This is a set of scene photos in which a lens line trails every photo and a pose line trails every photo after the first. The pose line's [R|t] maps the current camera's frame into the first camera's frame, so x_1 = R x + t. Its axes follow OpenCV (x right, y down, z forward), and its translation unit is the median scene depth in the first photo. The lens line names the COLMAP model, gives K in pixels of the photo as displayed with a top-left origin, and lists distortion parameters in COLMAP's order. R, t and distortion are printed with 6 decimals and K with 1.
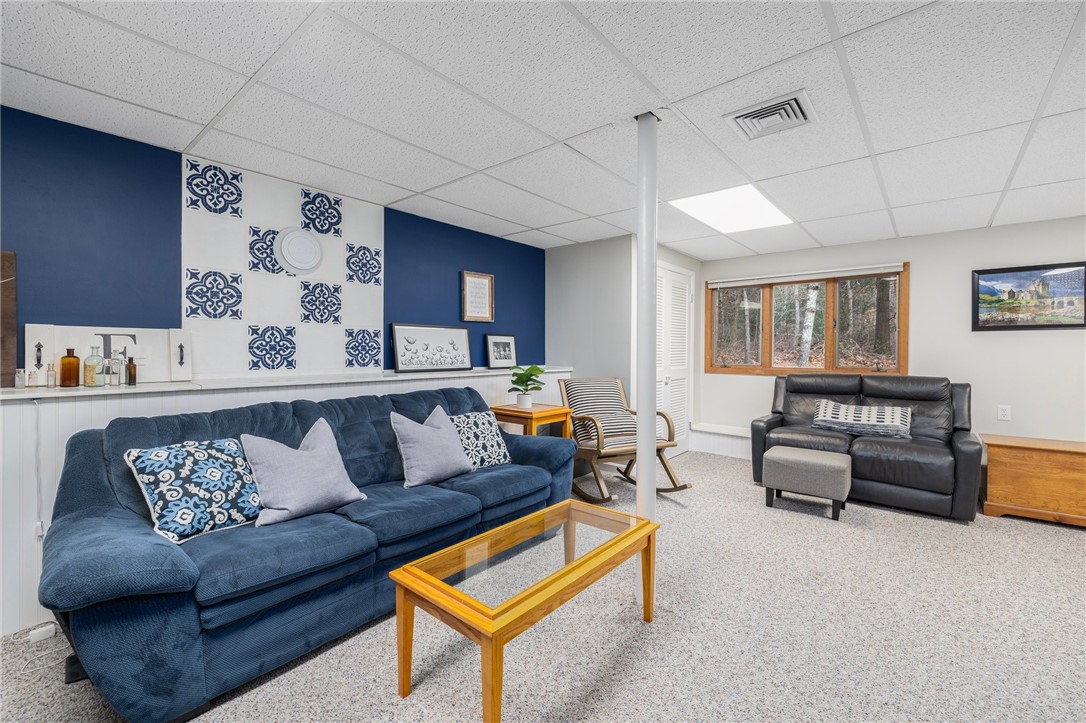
lens RADIAL K [[458.0, 0, 540.1], [0, 458.0, 356.1], [0, 0, 1]] dist [0.002300, -0.000551]
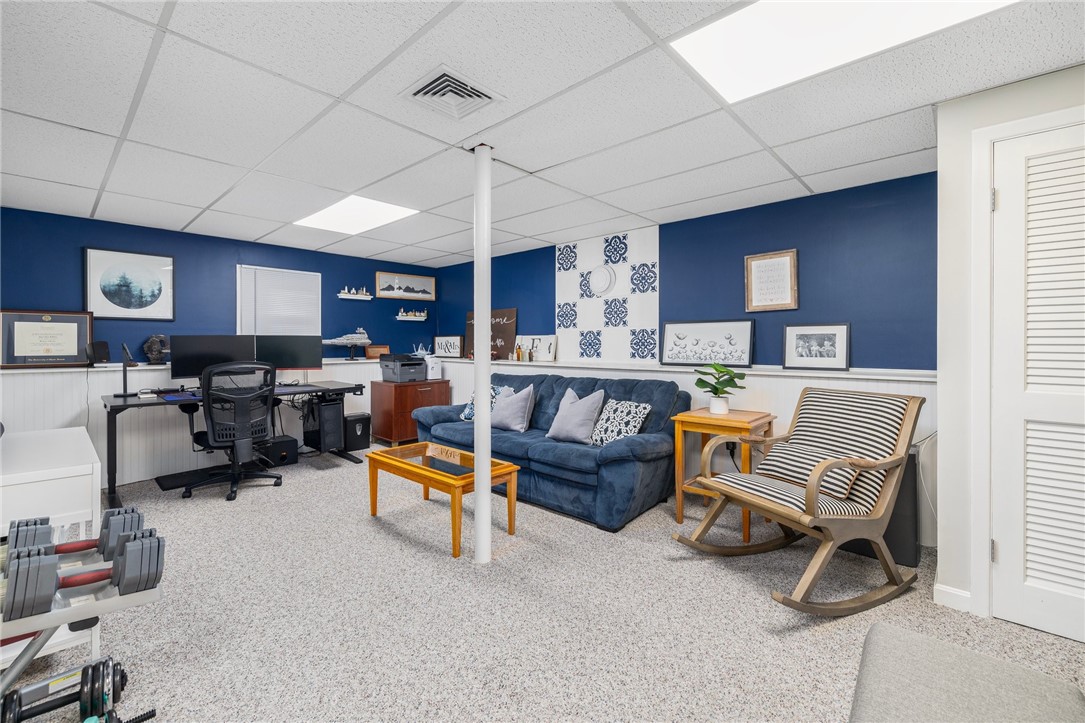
lens RADIAL K [[457.6, 0, 539.7], [0, 457.6, 354.2], [0, 0, 1]] dist [0.002300, -0.000551]
pose [[-0.038423, 0.019010, -0.999081, 0.903252], [-0.009641, 0.999765, 0.019394, -0.010431], [0.999215, 0.010377, -0.038230, 0.770340]]
